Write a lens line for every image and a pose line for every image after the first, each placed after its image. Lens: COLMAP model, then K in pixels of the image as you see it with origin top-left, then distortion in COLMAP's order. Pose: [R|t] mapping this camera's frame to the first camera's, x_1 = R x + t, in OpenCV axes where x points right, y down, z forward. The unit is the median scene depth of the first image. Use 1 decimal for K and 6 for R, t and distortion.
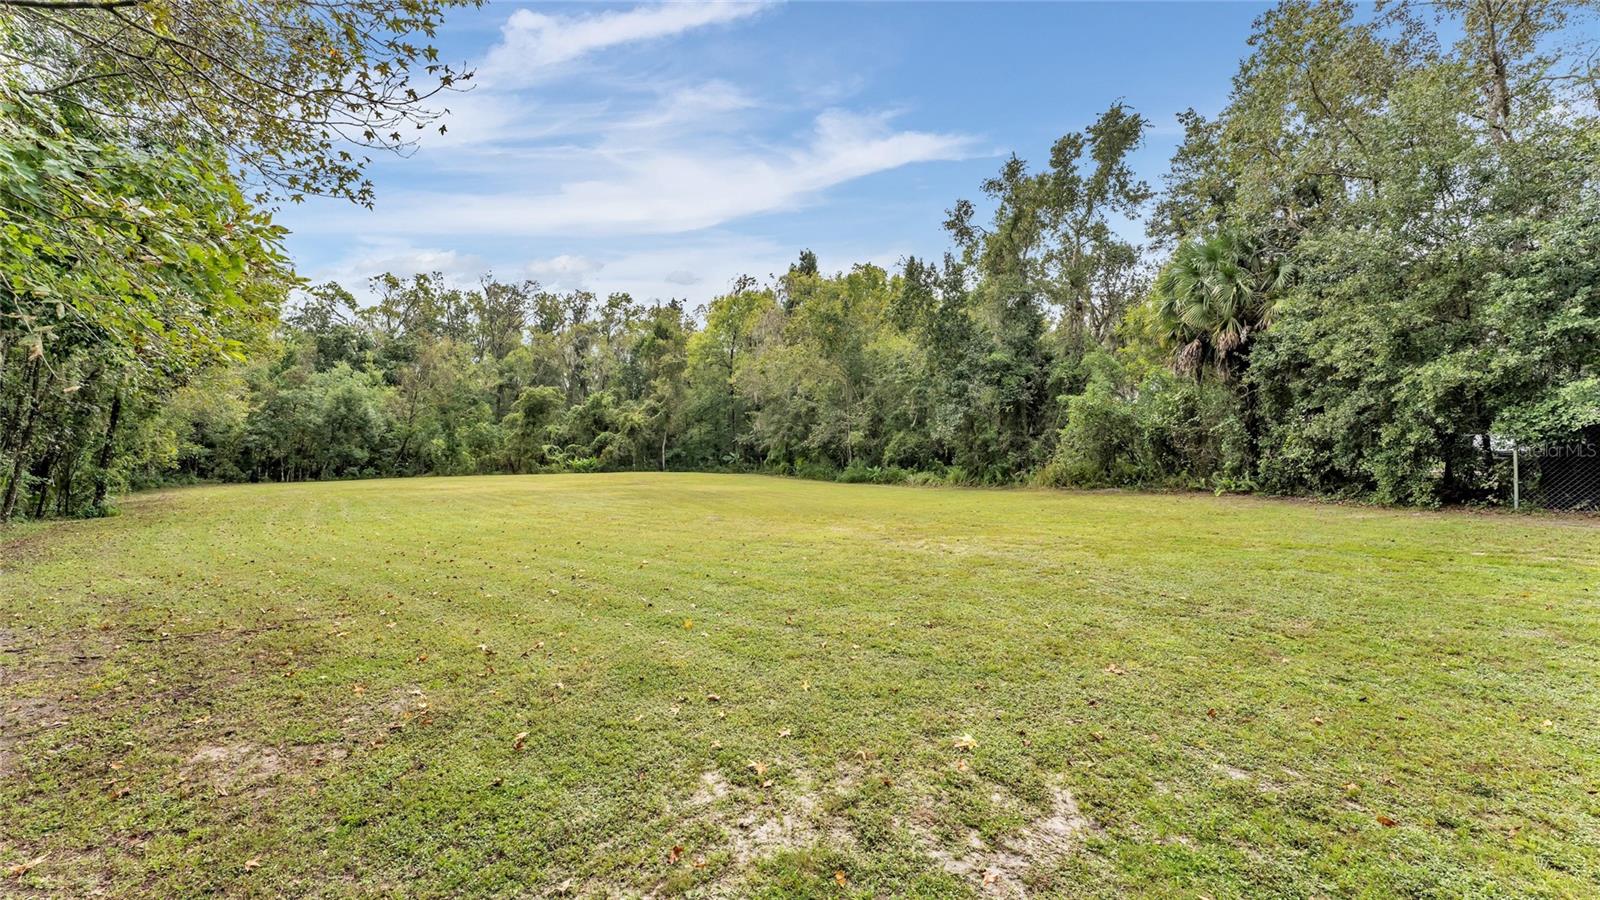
lens RADIAL K [[640.4, 0, 807.5], [0, 640.4, 444.7], [0, 0, 1]] dist [-0.010182, 0.000114]
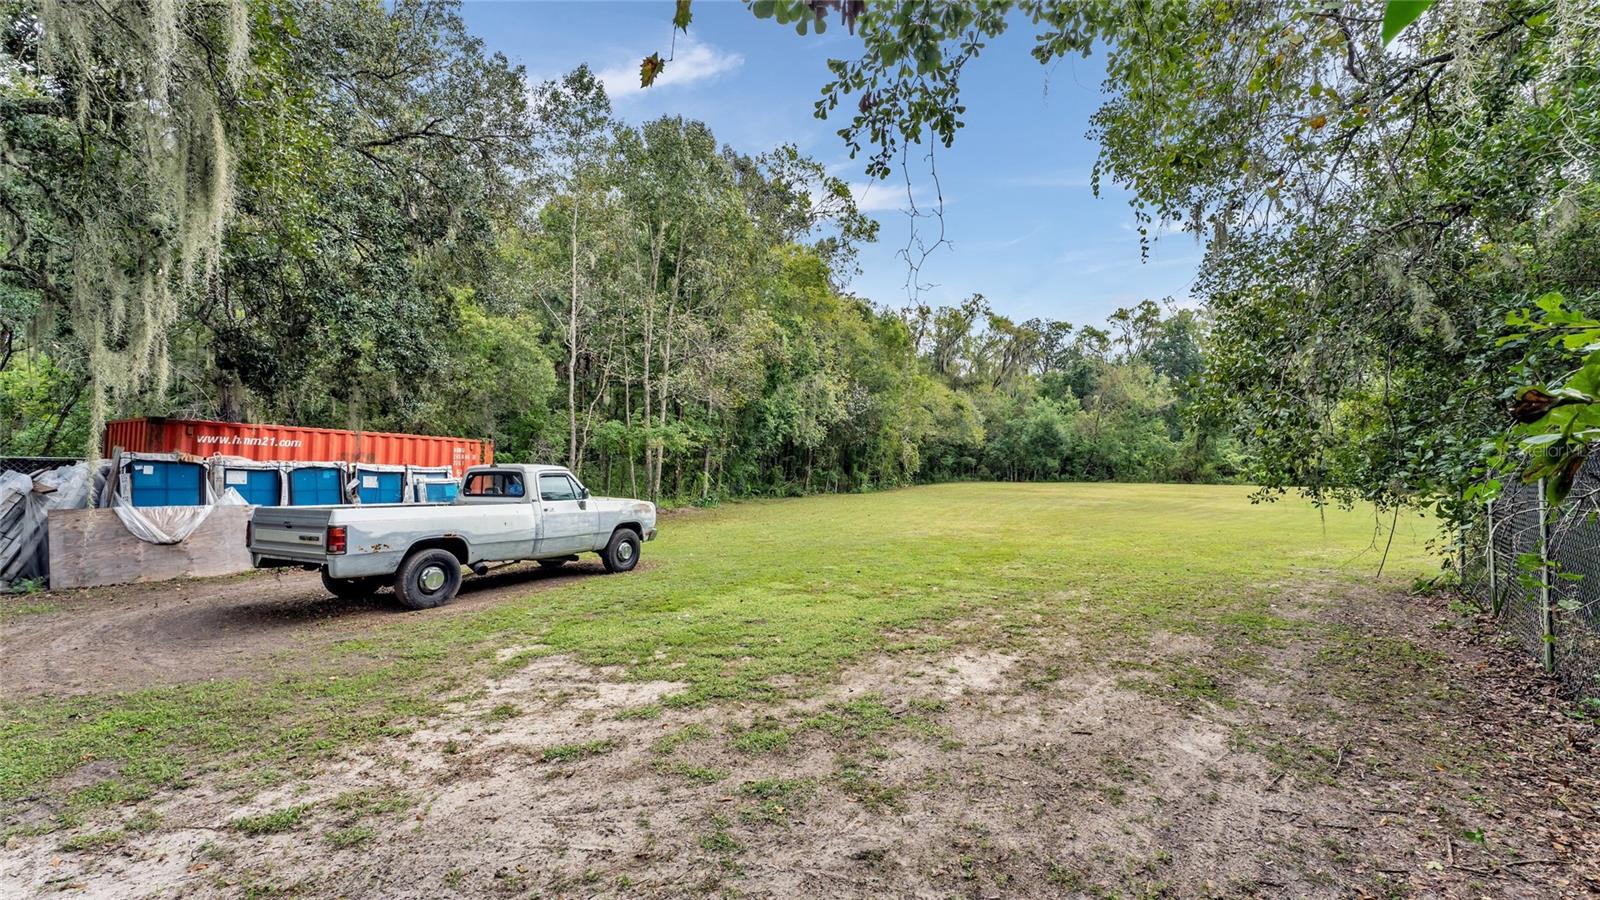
lens RADIAL K [[640.4, 0, 792.1], [0, 640.4, 451.8], [0, 0, 1]] dist [-0.010182, 0.000114]
pose [[0.358447, -0.002147, -0.933548, 0.363043], [0.006718, 0.999977, 0.000280, -0.014510], [0.933526, -0.006372, 0.358453, 0.004162]]
